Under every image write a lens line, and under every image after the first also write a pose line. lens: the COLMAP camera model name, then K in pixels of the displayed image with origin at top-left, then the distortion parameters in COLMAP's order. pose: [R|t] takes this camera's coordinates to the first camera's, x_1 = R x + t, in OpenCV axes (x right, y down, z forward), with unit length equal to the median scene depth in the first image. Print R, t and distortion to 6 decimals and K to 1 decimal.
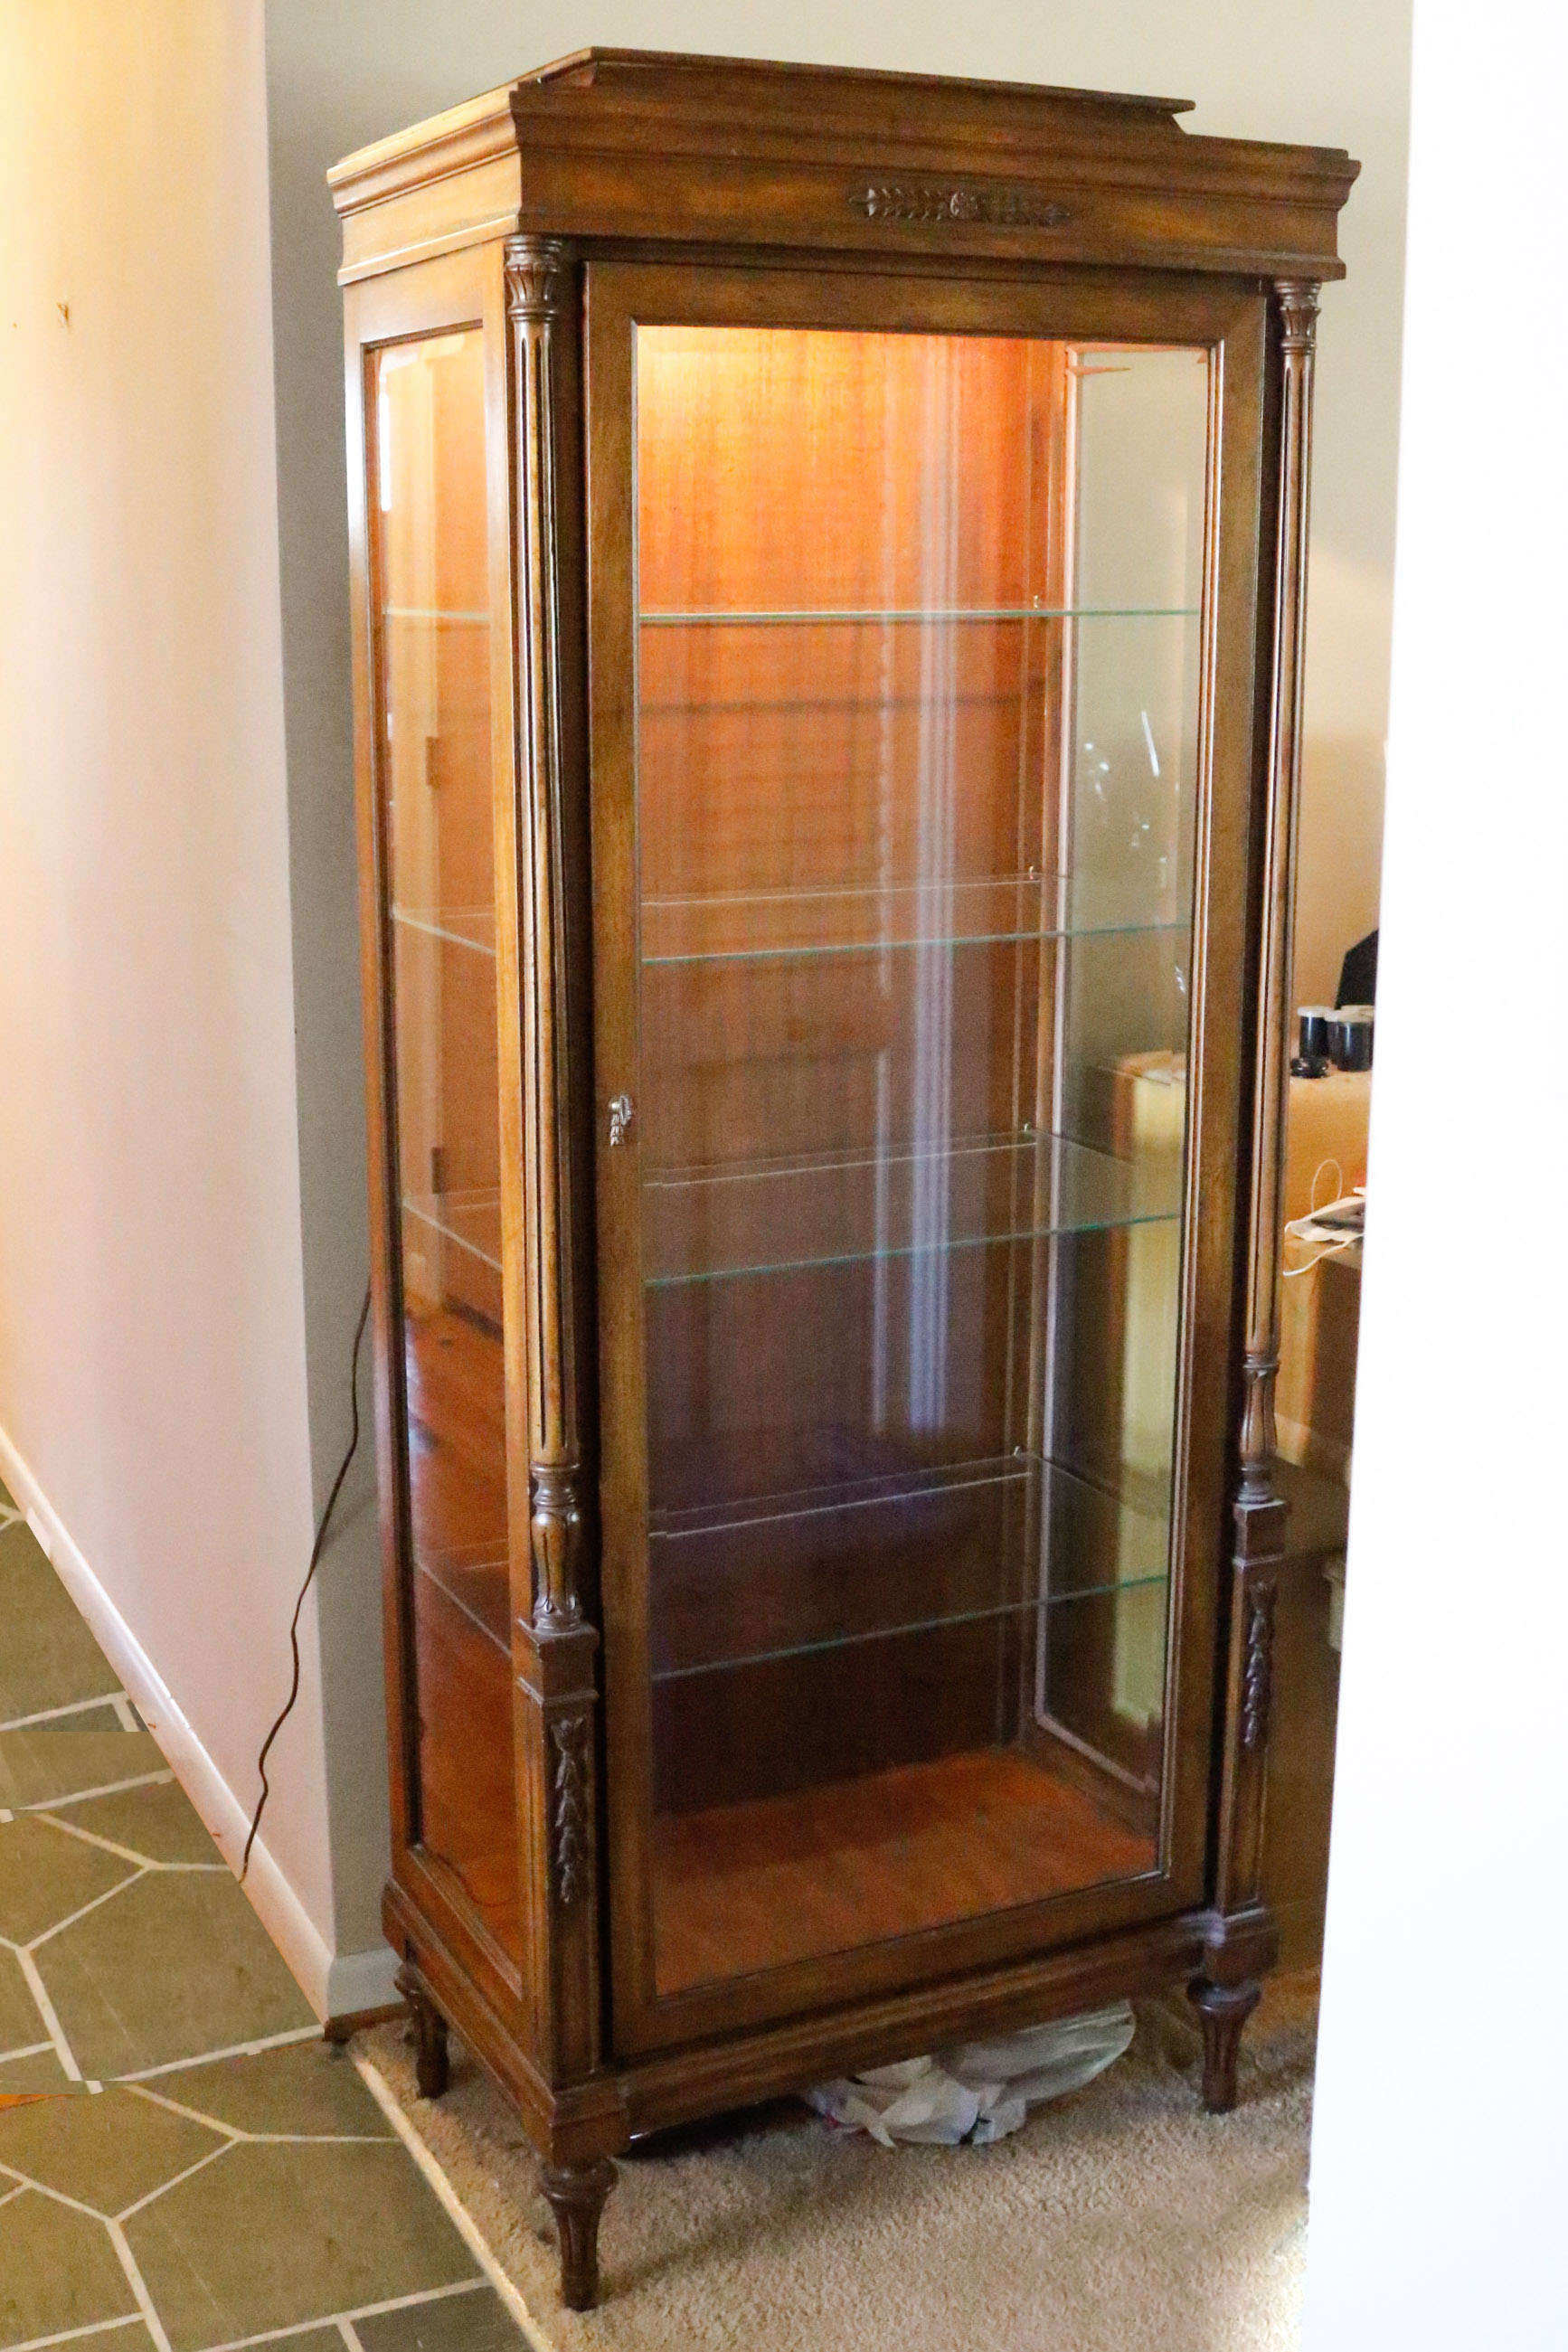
lens RADIAL K [[2692.4, 0, 762.4], [0, 2692.4, 1174.4], [0, 0, 1]] dist [-0.113529, 0.000000]
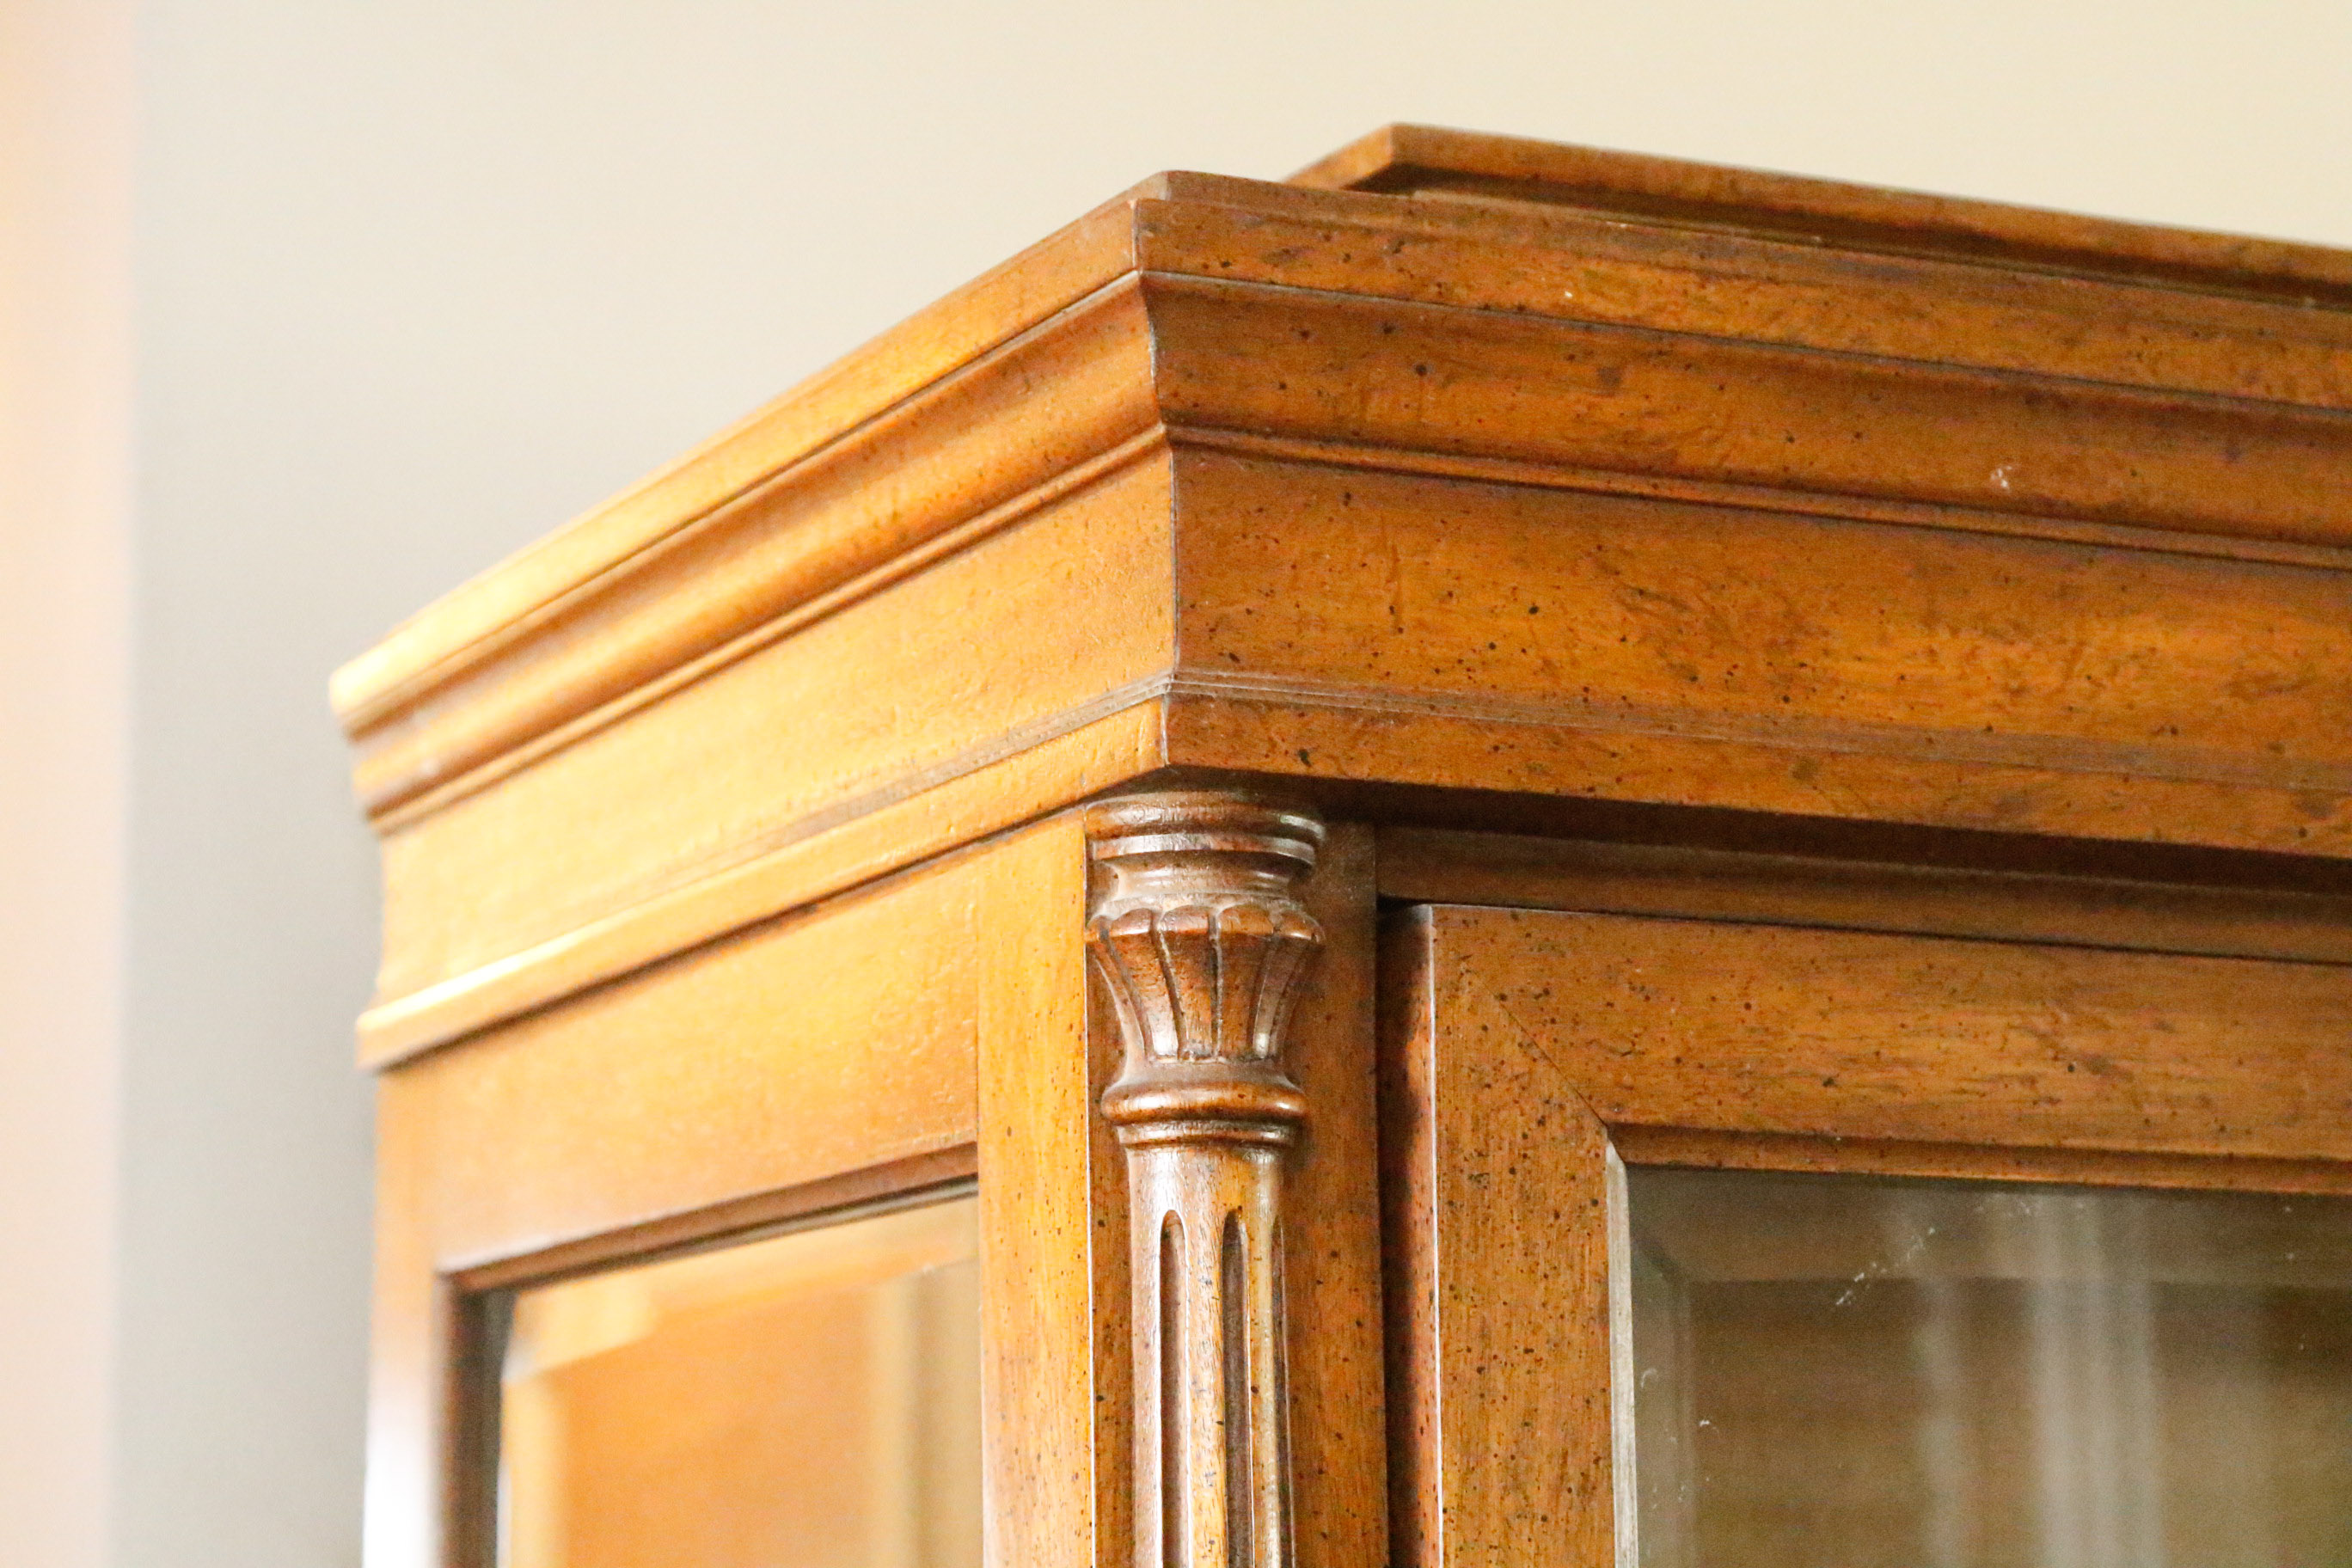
lens RADIAL K [[5384.0, 0, 1172.0], [0, 5384.0, 785.3], [0, 0, 1]] dist [0.112480, 0.000000]
pose [[0.999956, -0.006126, 0.007066, -0.082784], [0.008406, 0.919900, -0.392062, -0.145385], [-0.004098, 0.392105, 0.919912, 0.489436]]
